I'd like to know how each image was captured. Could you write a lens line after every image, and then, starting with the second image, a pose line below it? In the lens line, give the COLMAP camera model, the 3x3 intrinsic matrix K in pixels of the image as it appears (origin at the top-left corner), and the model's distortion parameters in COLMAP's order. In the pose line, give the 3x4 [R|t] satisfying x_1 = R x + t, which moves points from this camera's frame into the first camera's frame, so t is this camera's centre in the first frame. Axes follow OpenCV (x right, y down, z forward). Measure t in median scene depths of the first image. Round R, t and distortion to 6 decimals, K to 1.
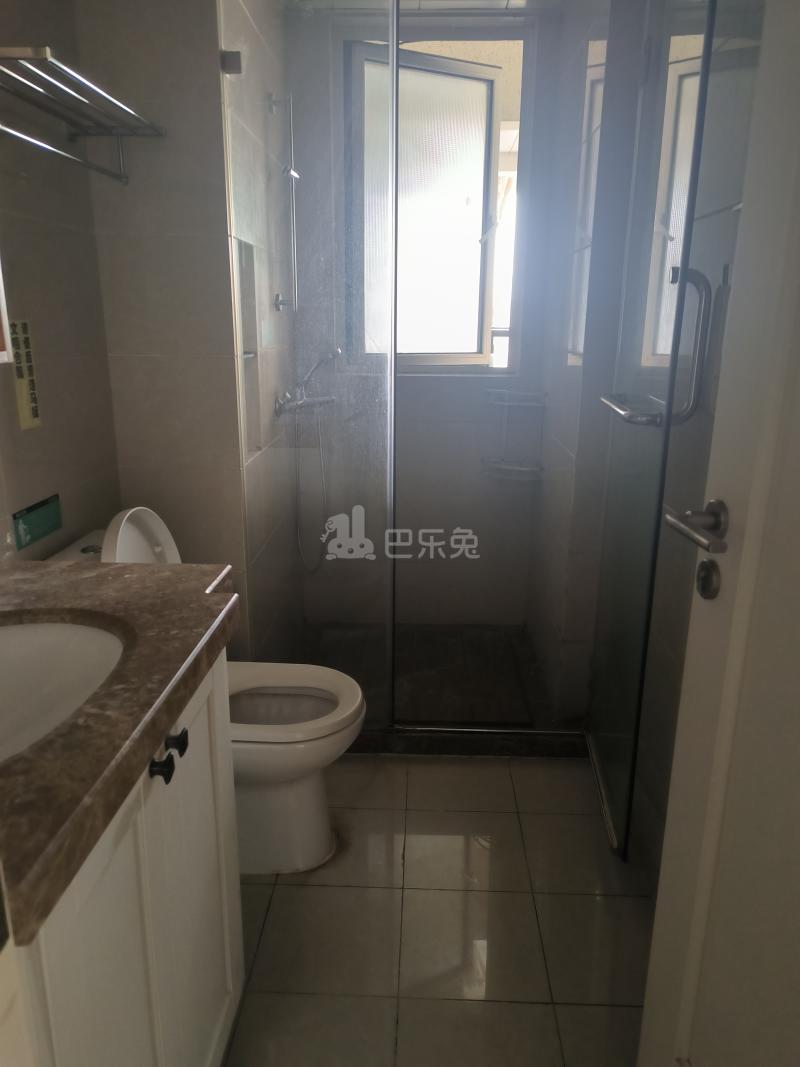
lens RADIAL K [[778.1, 0, 400.0], [0, 778.1, 533.5], [0, 0, 1]] dist [0.001297, -0.009661]
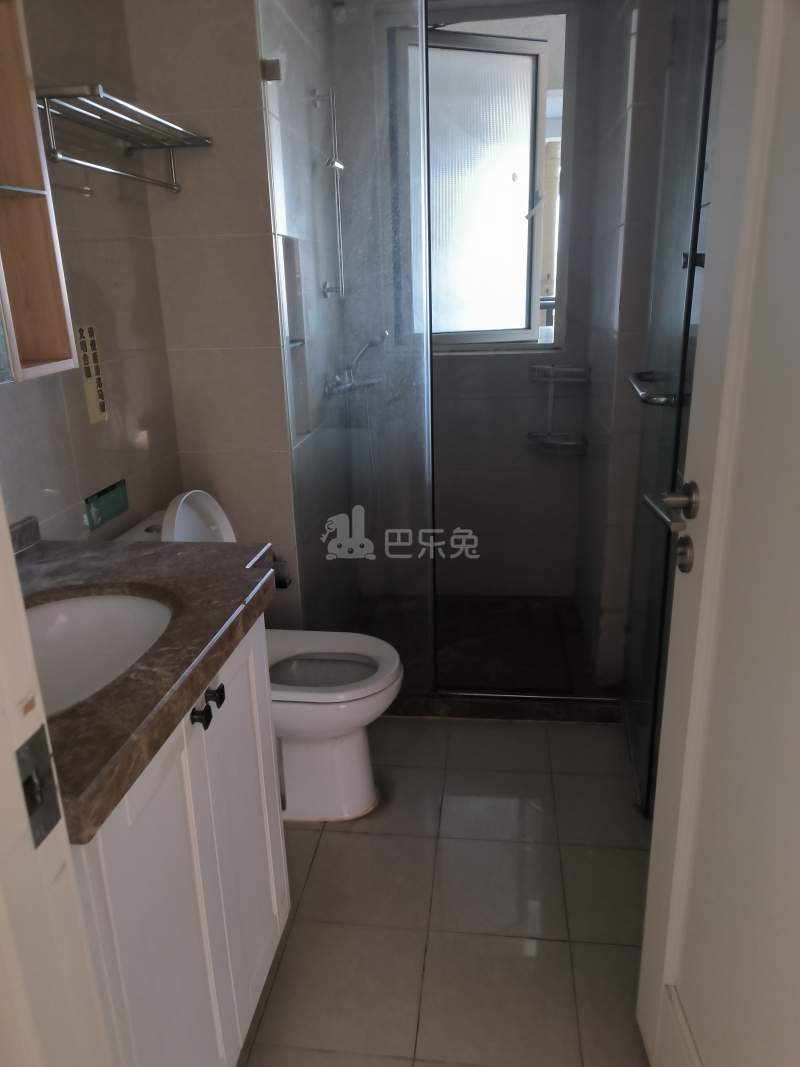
lens RADIAL K [[793.1, 0, 400.0], [0, 793.1, 533.5], [0, 0, 1]] dist [-0.008426, -0.005007]
pose [[0.994665, -0.010204, -0.102655, 0.079720], [0.014091, 0.999208, 0.037211, -0.011988], [0.102194, -0.038459, 0.994021, -0.104836]]
